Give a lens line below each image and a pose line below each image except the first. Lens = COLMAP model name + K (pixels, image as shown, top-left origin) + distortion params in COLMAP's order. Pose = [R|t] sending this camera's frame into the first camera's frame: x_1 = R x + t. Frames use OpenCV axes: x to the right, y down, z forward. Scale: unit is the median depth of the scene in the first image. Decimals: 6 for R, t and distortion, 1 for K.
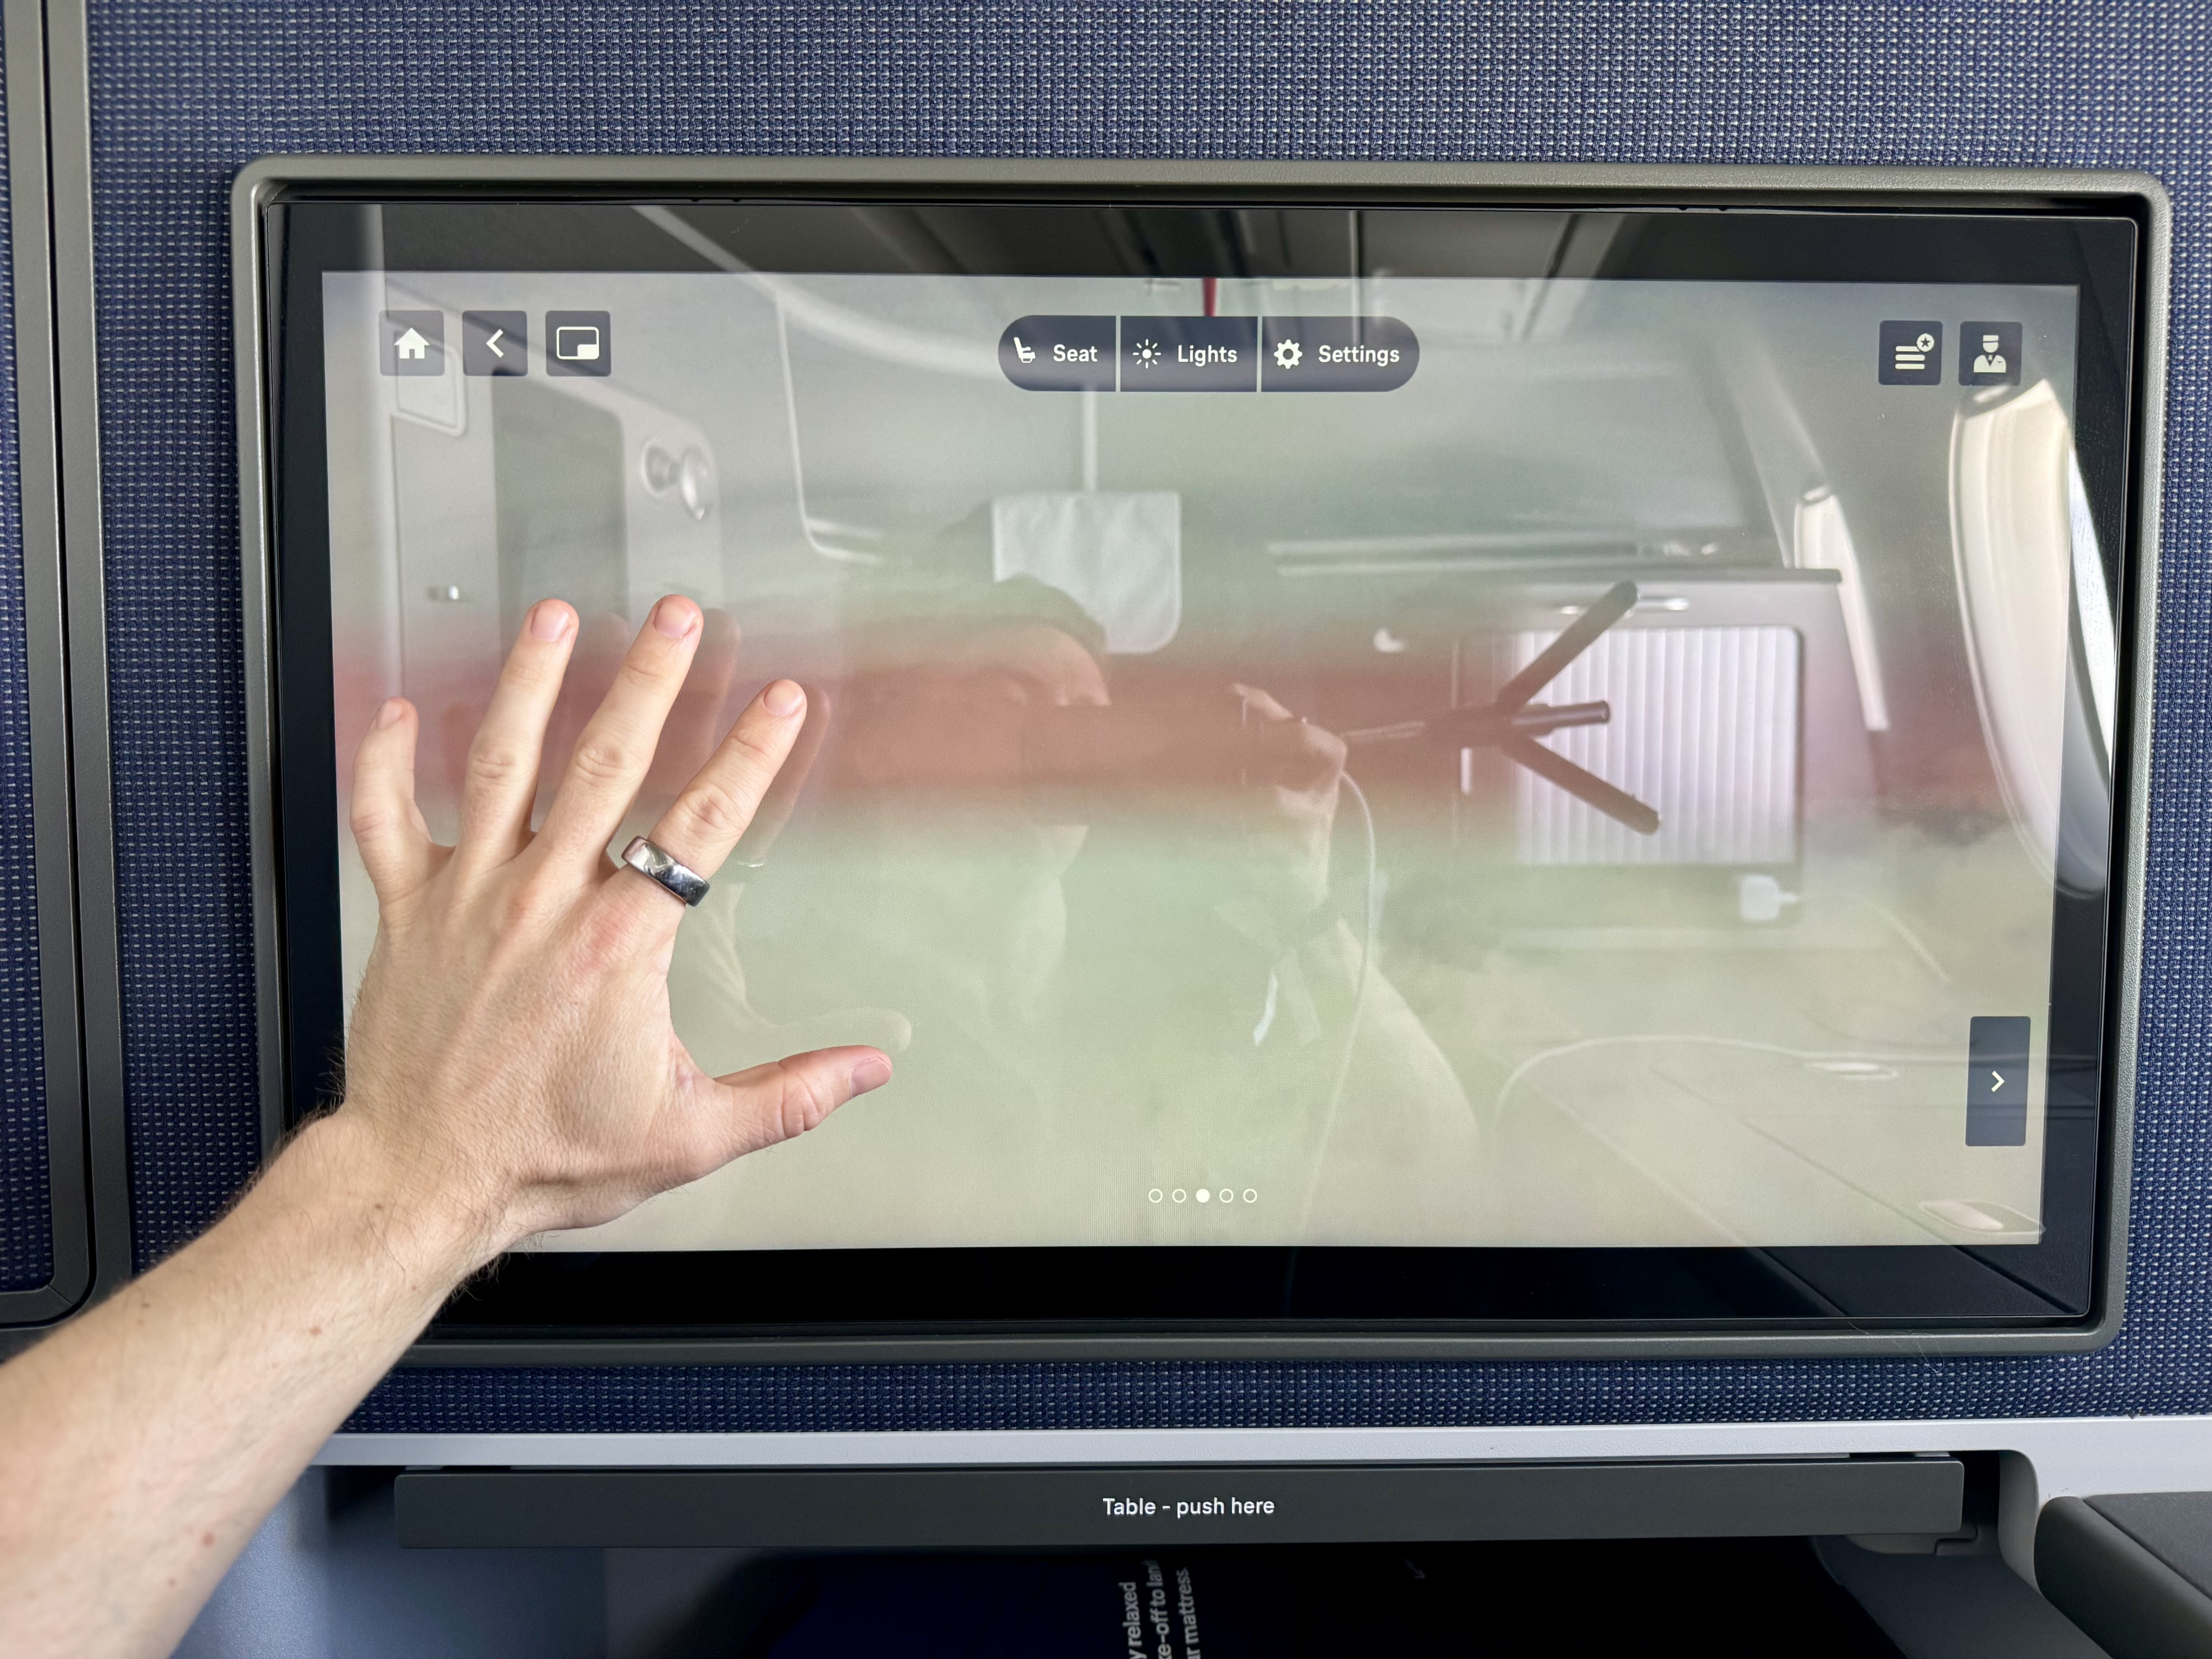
lens RADIAL K [[1632.1, 0, 1142.3], [0, 1632.1, 801.5], [0, 0, 1]] dist [0.009522, -0.021317]
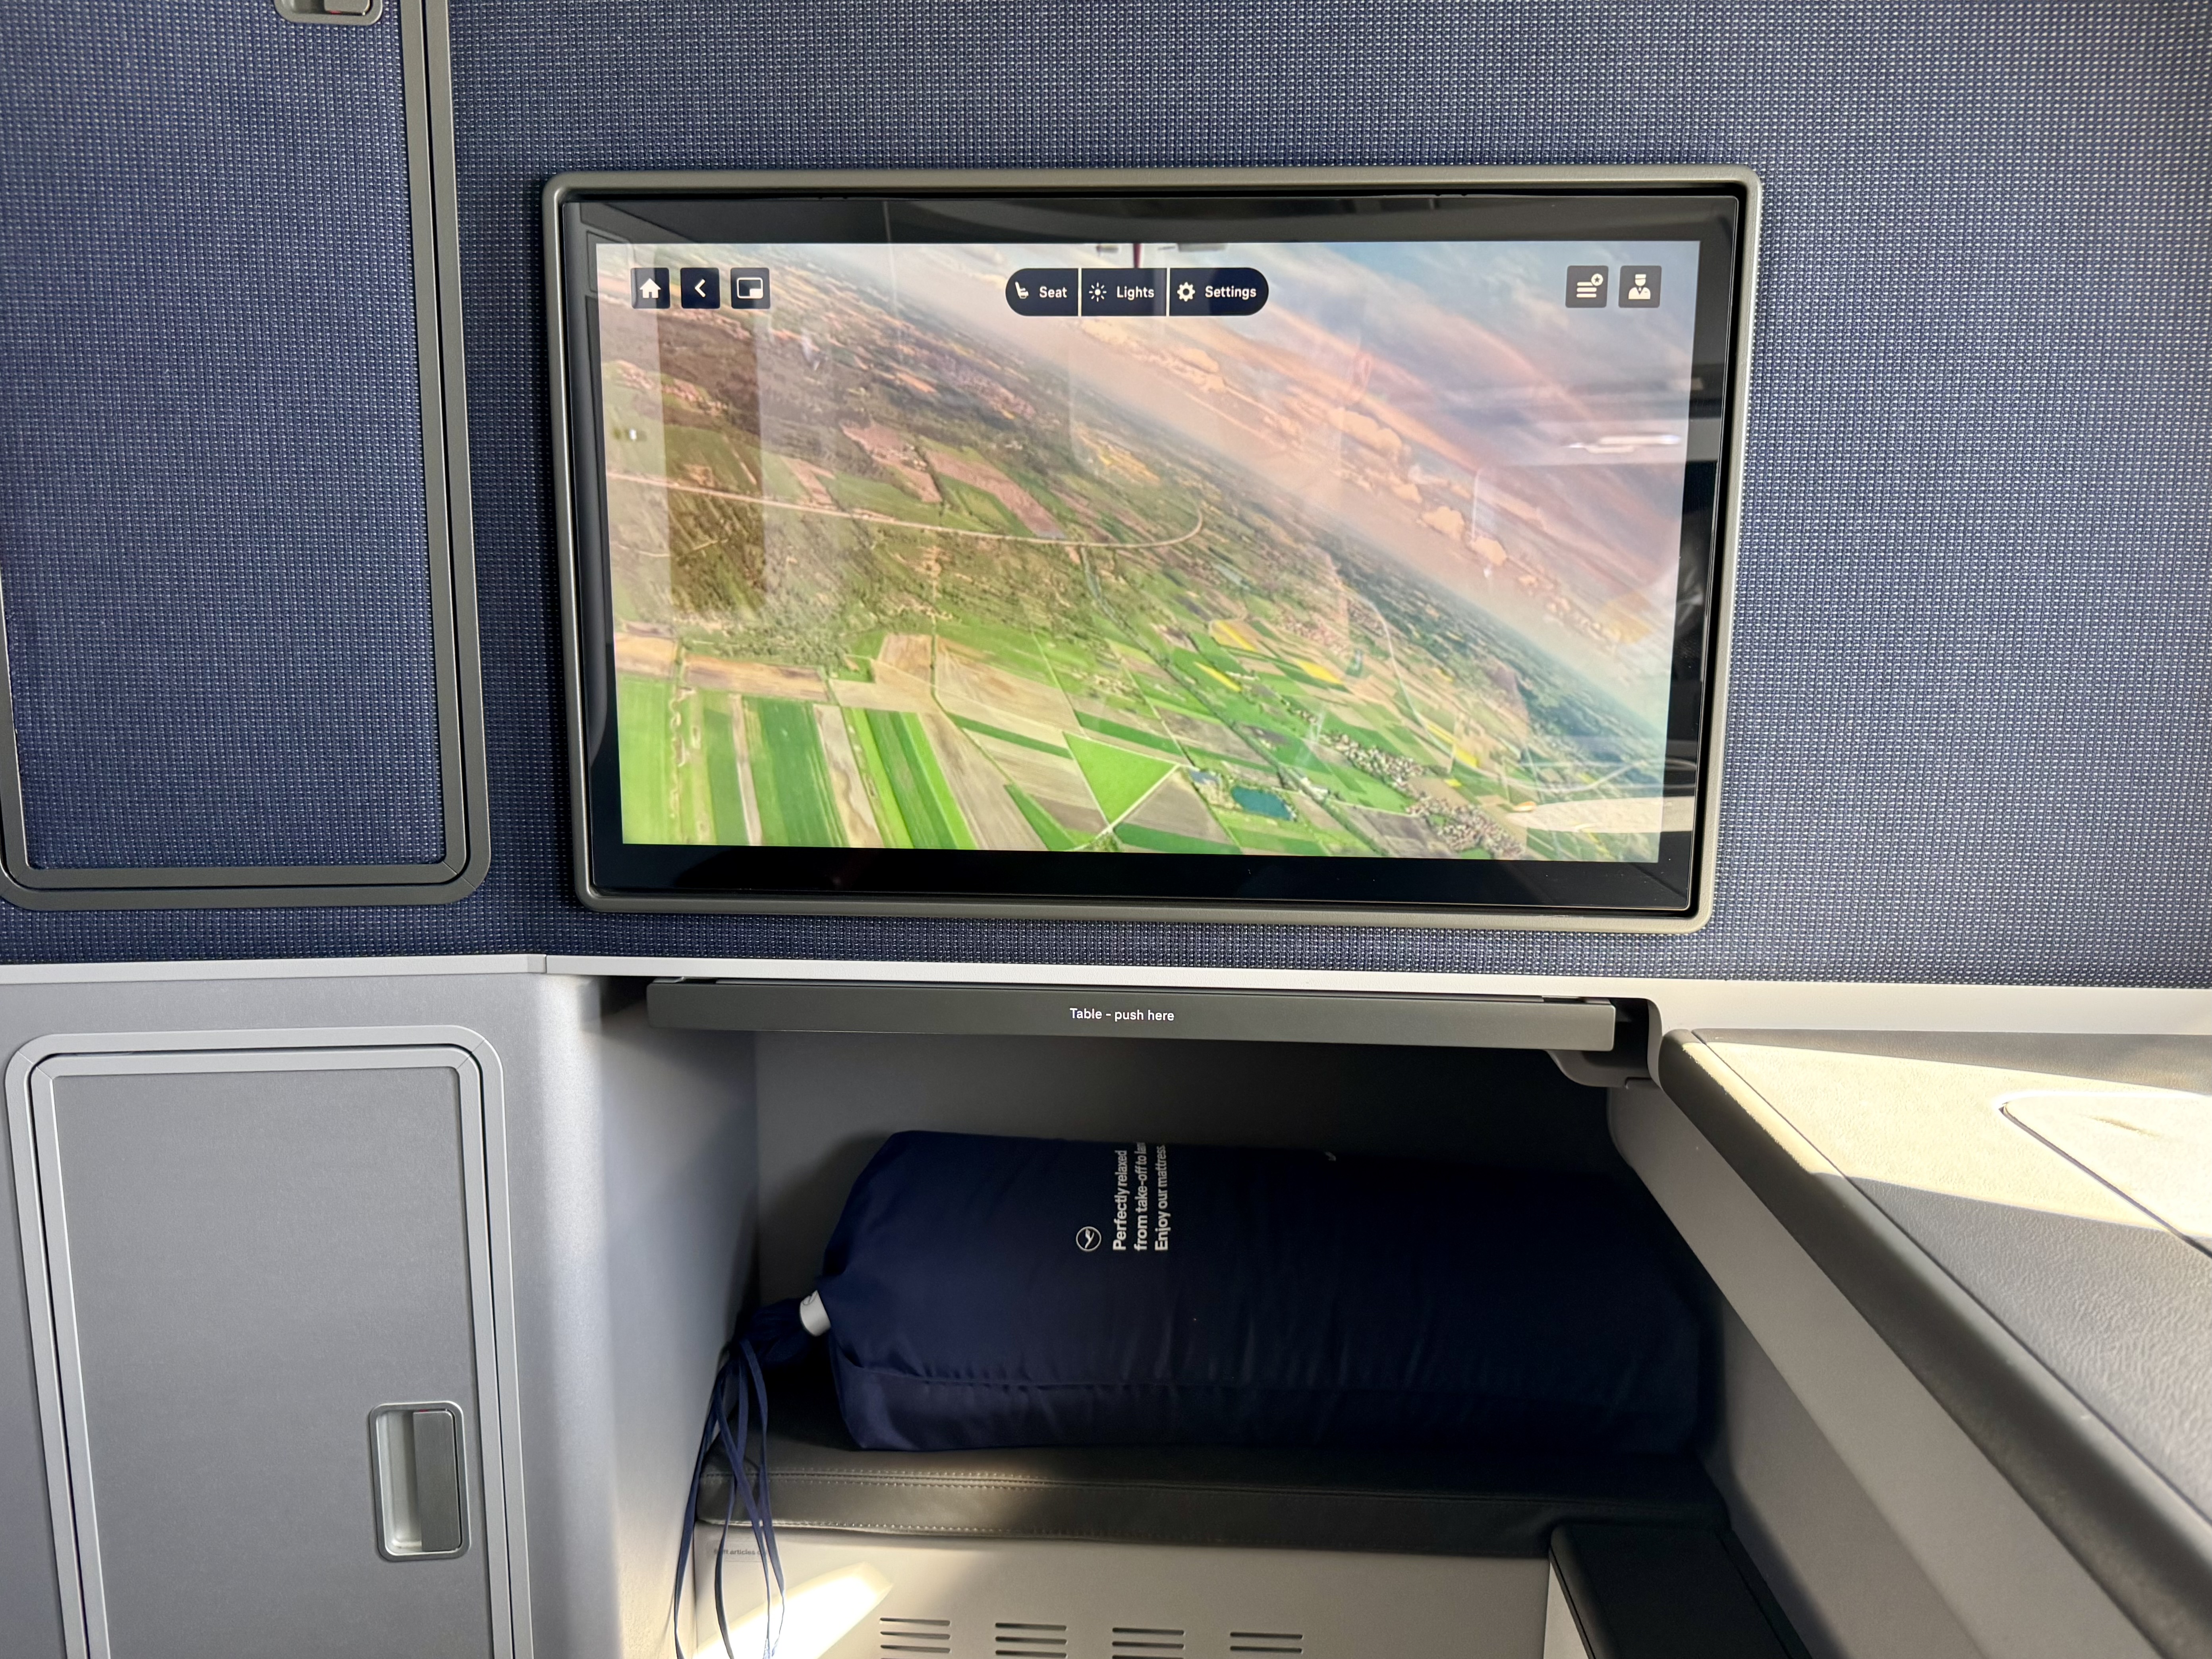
lens RADIAL K [[1632.3, 0, 1095.1], [0, 1632.3, 828.8], [0, 0, 1]] dist [0.009522, -0.021317]
pose [[0.995473, 0.021643, -0.092551, 0.158863], [-0.011170, 0.993621, 0.112218, 0.068242], [0.094389, -0.110677, 0.989364, -0.637354]]
